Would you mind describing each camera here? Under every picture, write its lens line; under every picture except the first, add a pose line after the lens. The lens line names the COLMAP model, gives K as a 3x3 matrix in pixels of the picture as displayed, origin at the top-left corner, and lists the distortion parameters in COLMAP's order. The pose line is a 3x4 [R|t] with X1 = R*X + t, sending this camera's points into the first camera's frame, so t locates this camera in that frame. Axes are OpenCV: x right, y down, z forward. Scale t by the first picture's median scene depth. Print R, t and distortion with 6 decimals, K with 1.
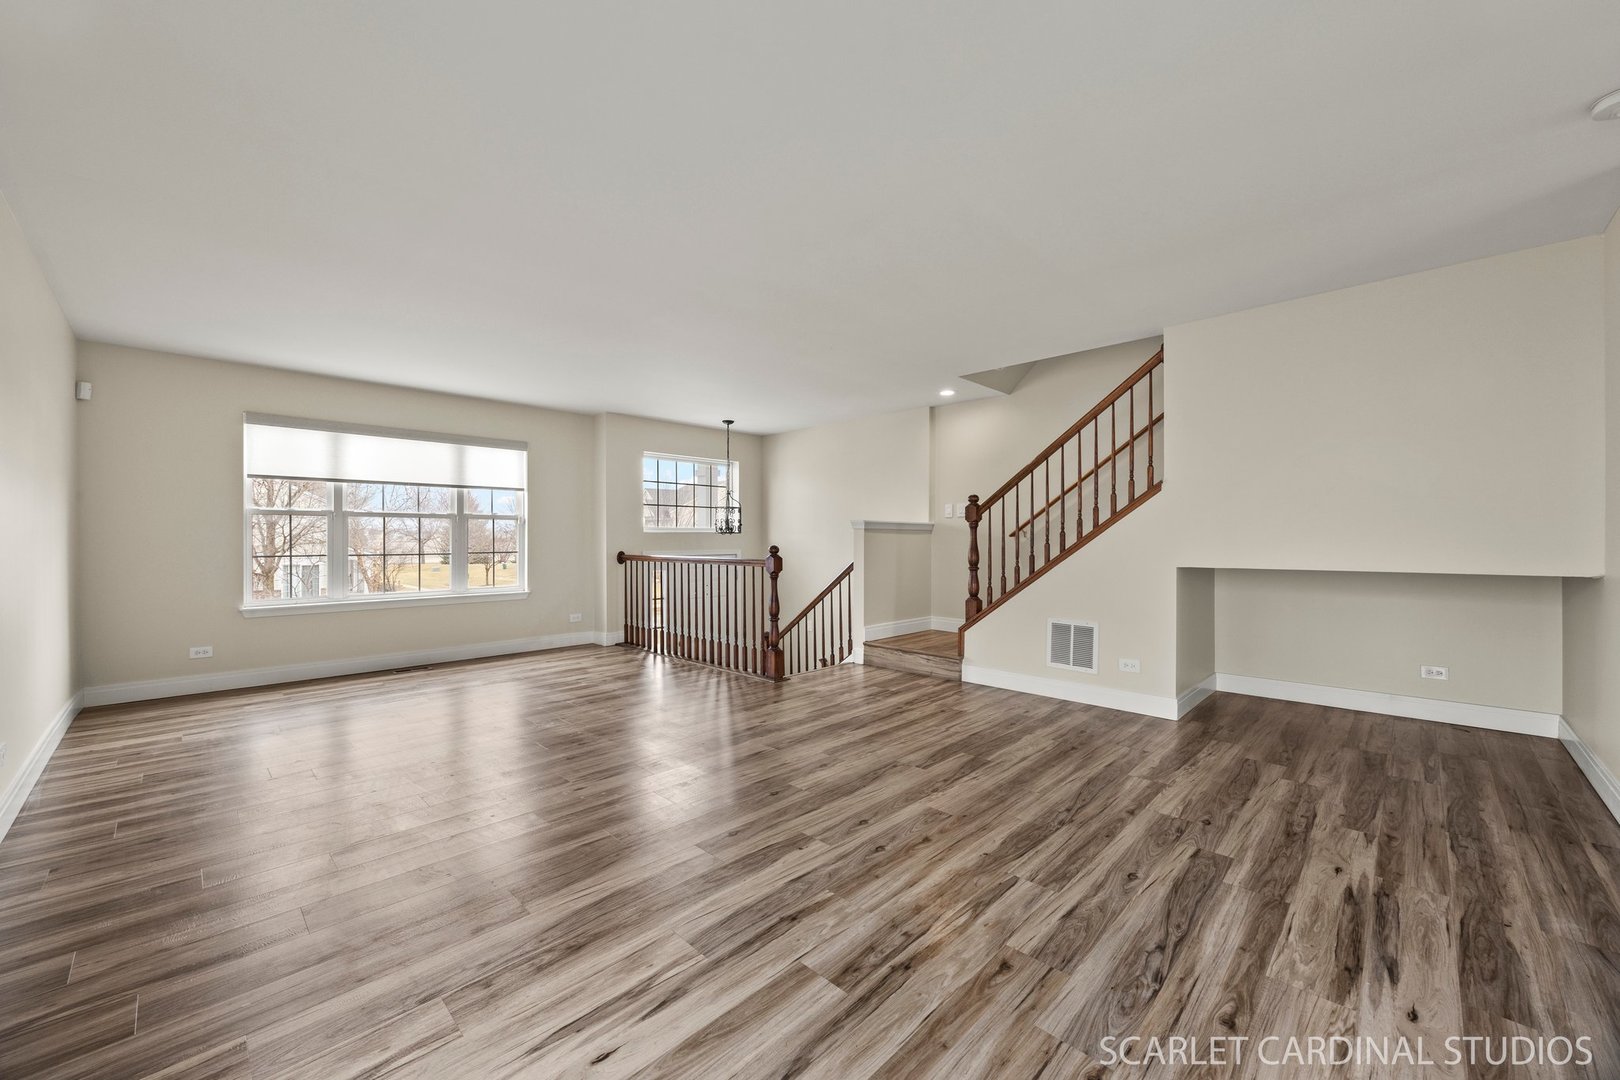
lens RADIAL K [[623.5, 0, 809.1], [0, 623.5, 537.2], [0, 0, 1]] dist [0.000071, 0.000091]
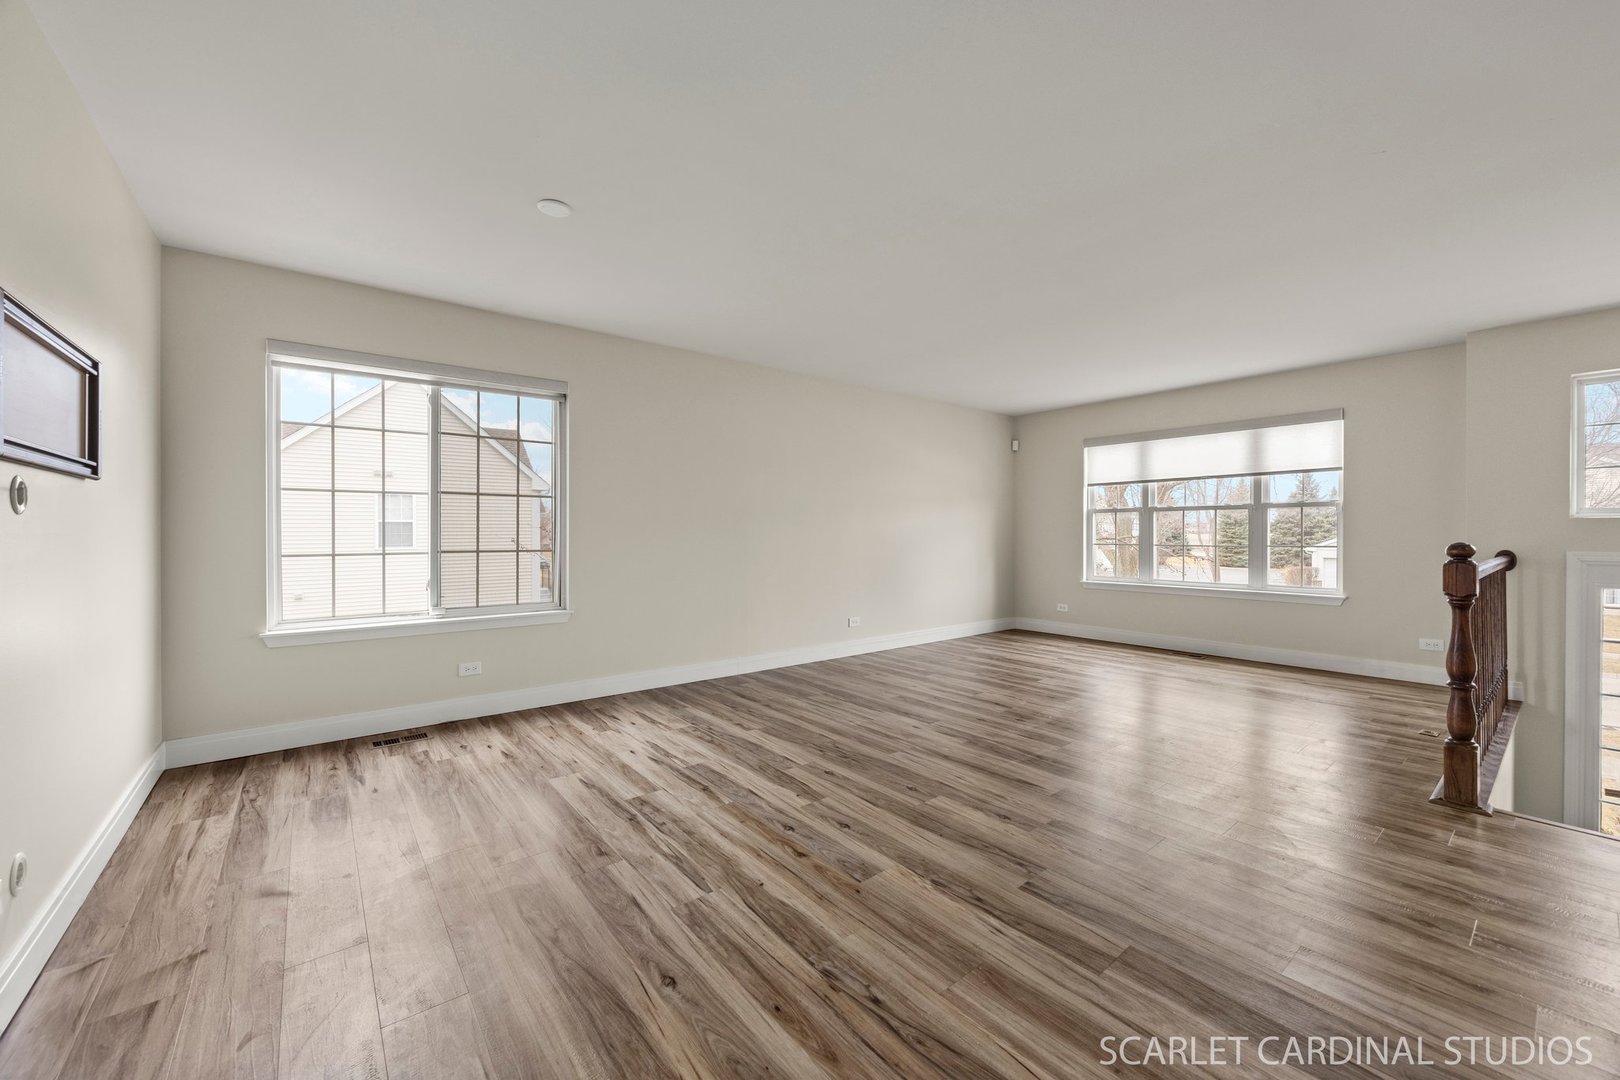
lens RADIAL K [[623.5, 0, 809.2], [0, 623.5, 539.4], [0, 0, 1]] dist [0.000071, 0.000091]
pose [[-0.124548, 0.011879, -0.992142, 1.093074], [0.006633, 0.999916, 0.011139, 0.003255], [0.992191, -0.005193, -0.124617, 1.116648]]
